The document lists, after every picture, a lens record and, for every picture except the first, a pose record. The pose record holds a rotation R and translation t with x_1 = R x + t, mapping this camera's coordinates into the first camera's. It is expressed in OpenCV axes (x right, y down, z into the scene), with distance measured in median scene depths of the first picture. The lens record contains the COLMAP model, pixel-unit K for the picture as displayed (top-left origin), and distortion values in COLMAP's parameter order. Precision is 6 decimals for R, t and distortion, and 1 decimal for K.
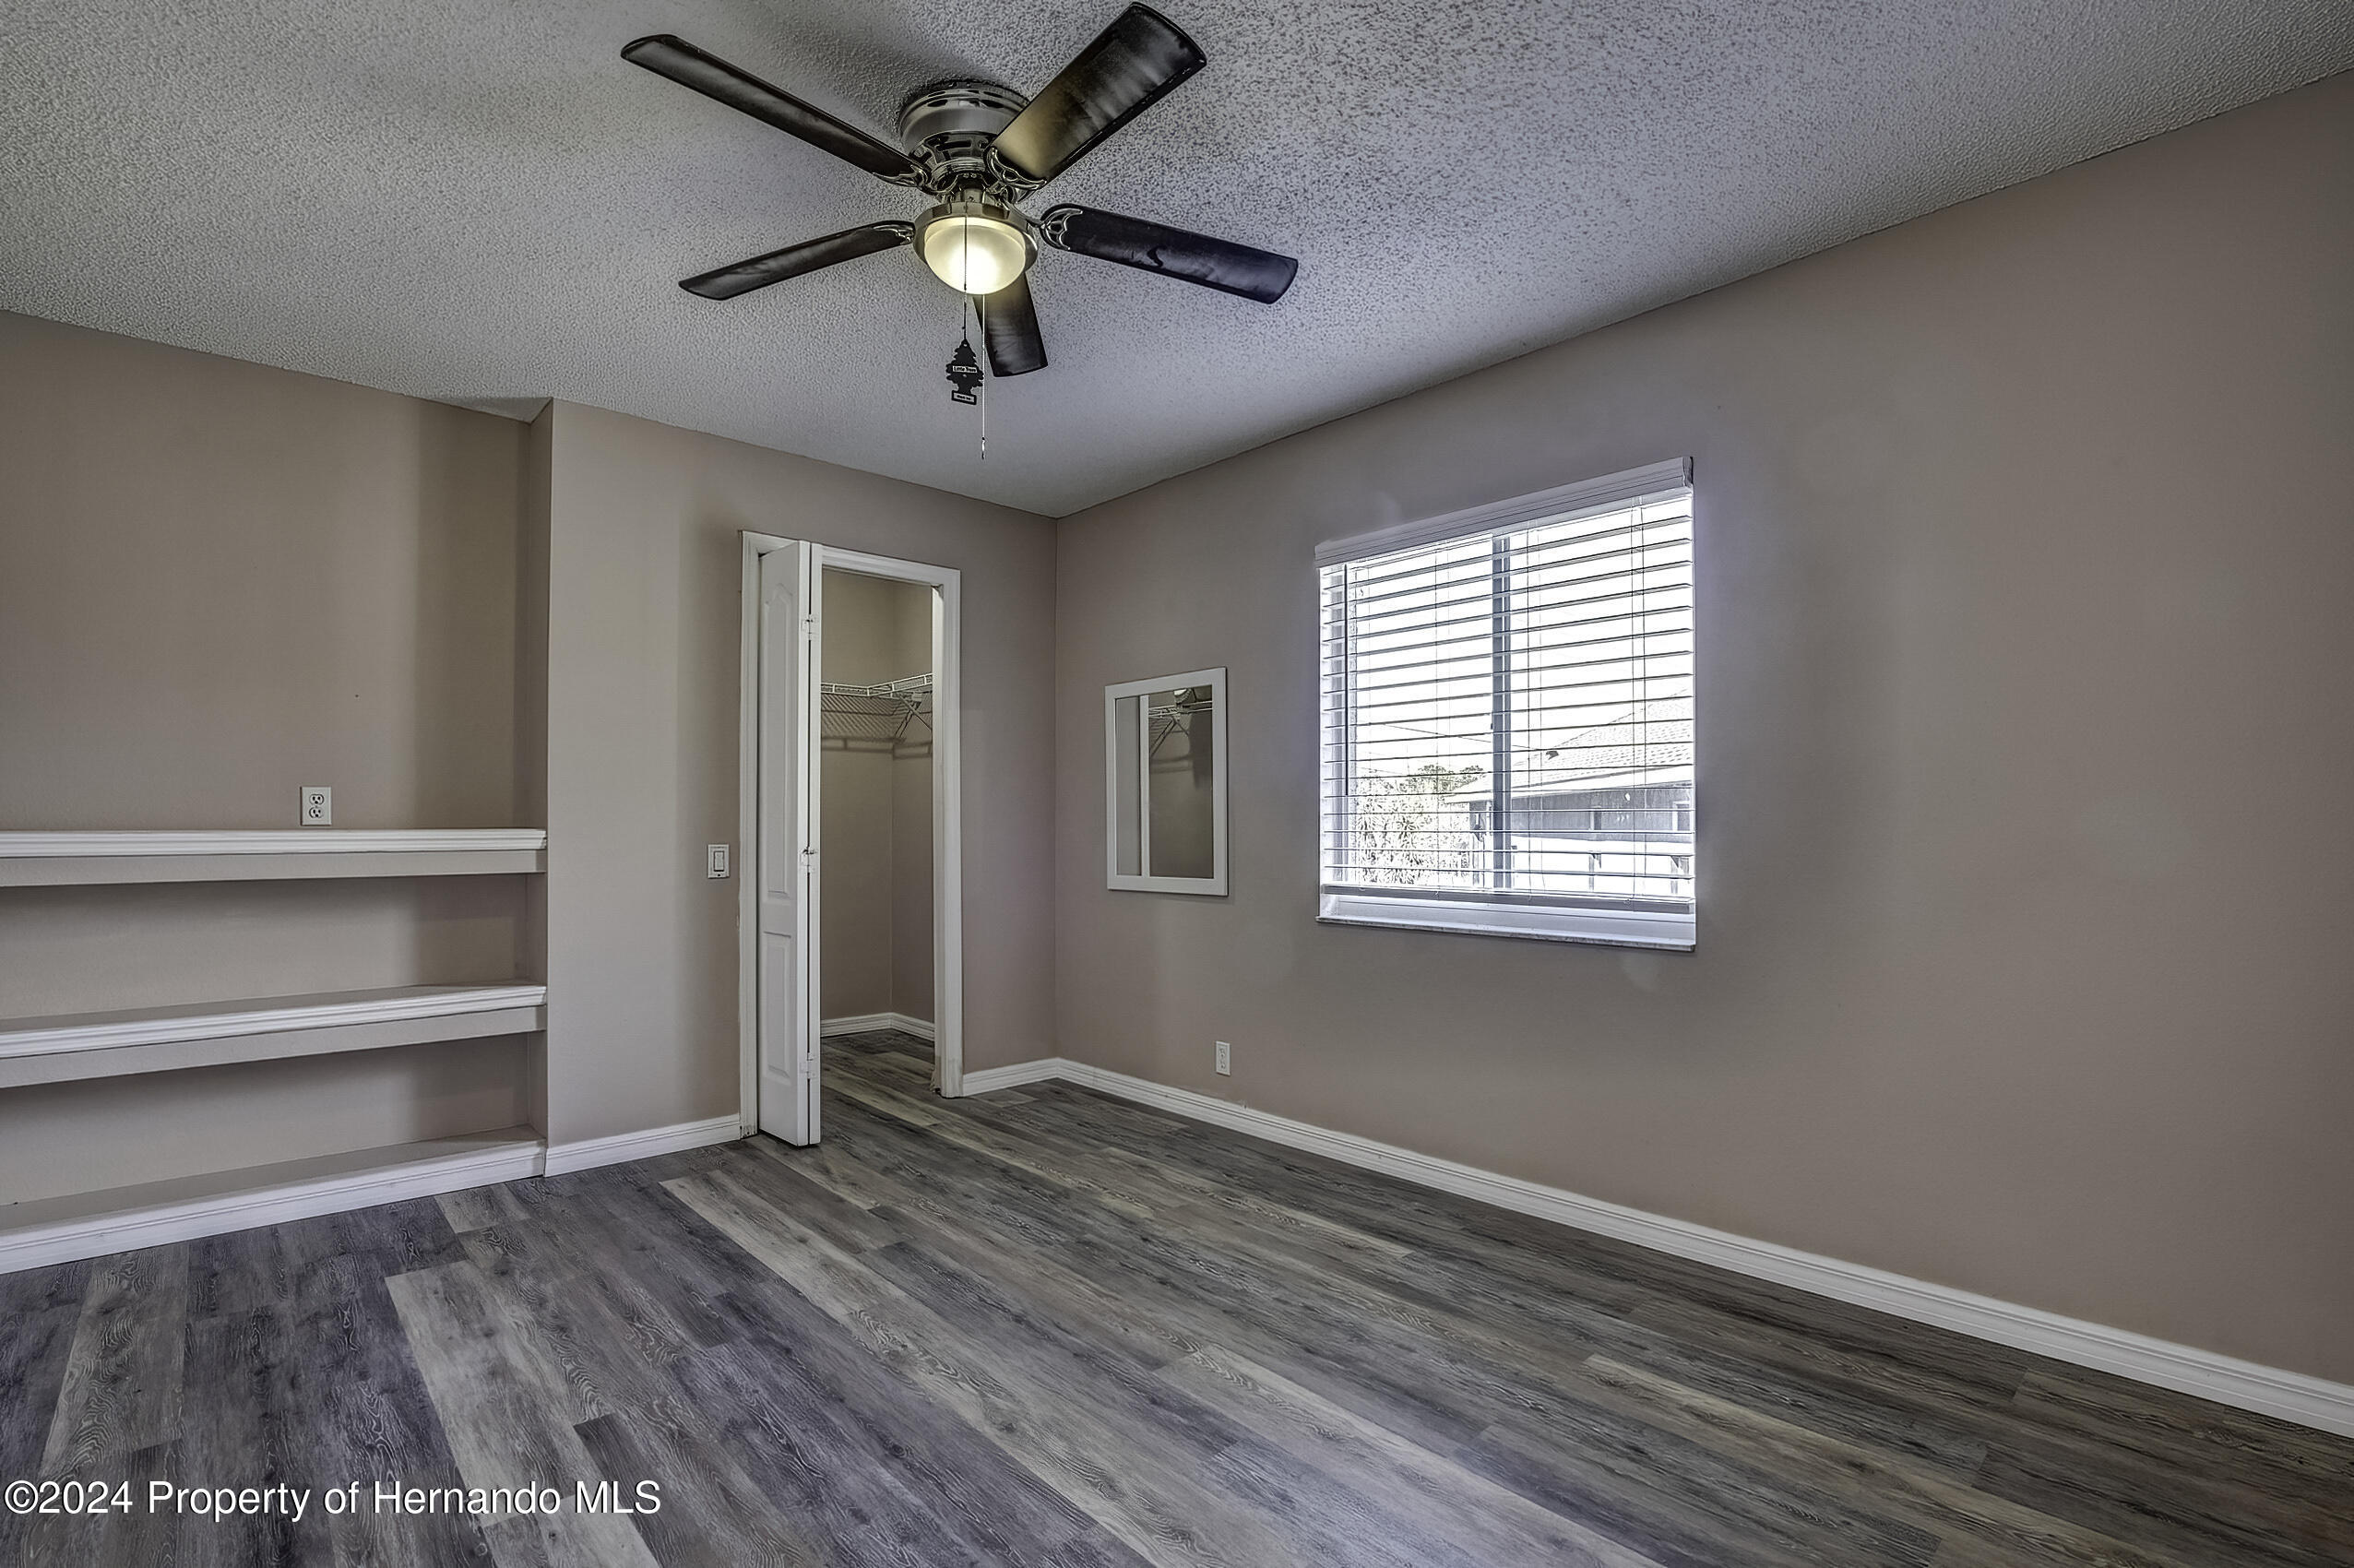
lens RADIAL K [[1076.9, 0, 1162.1], [0, 1076.9, 821.4], [0, 0, 1]] dist [-0.032223, 0.001644]
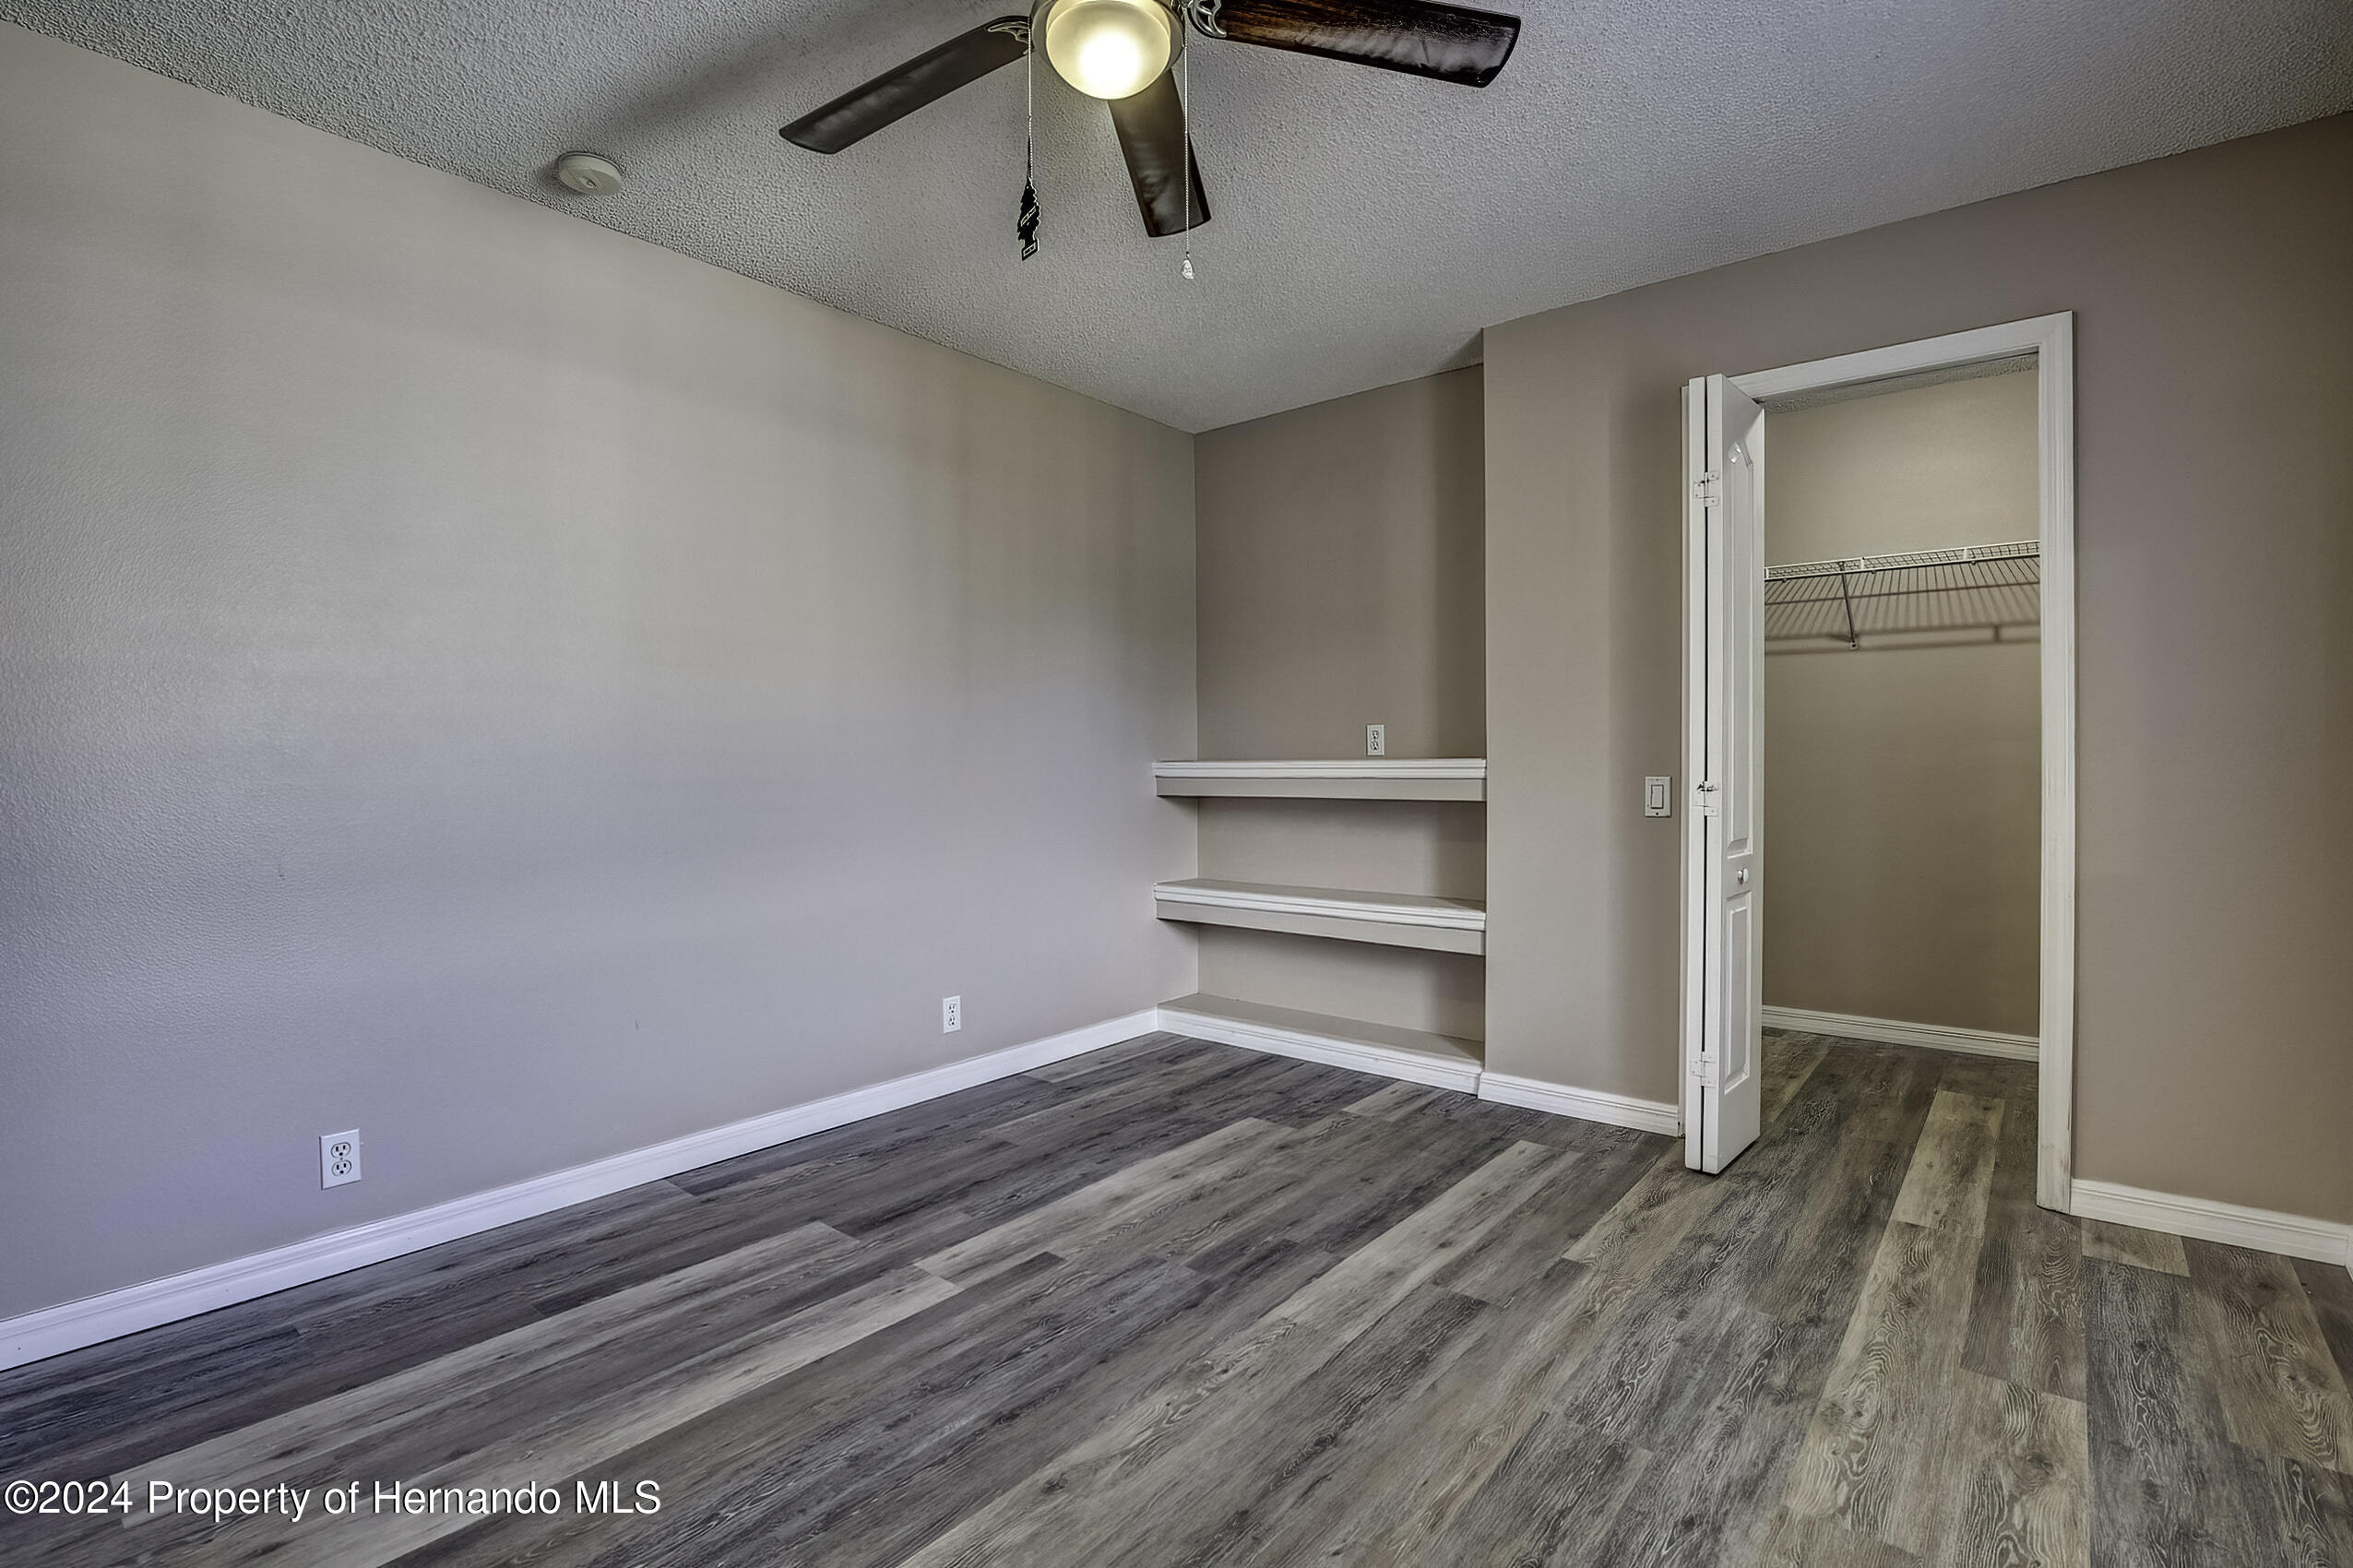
lens RADIAL K [[1073.4, 0, 1195.0], [0, 1073.4, 784.9], [0, 0, 1]] dist [-0.031514, 0.001645]
pose [[0.147721, 0.022782, -0.988767, 0.421720], [0.011423, 0.999629, 0.024738, 0.003896], [0.988963, -0.014949, 0.147406, 0.626052]]
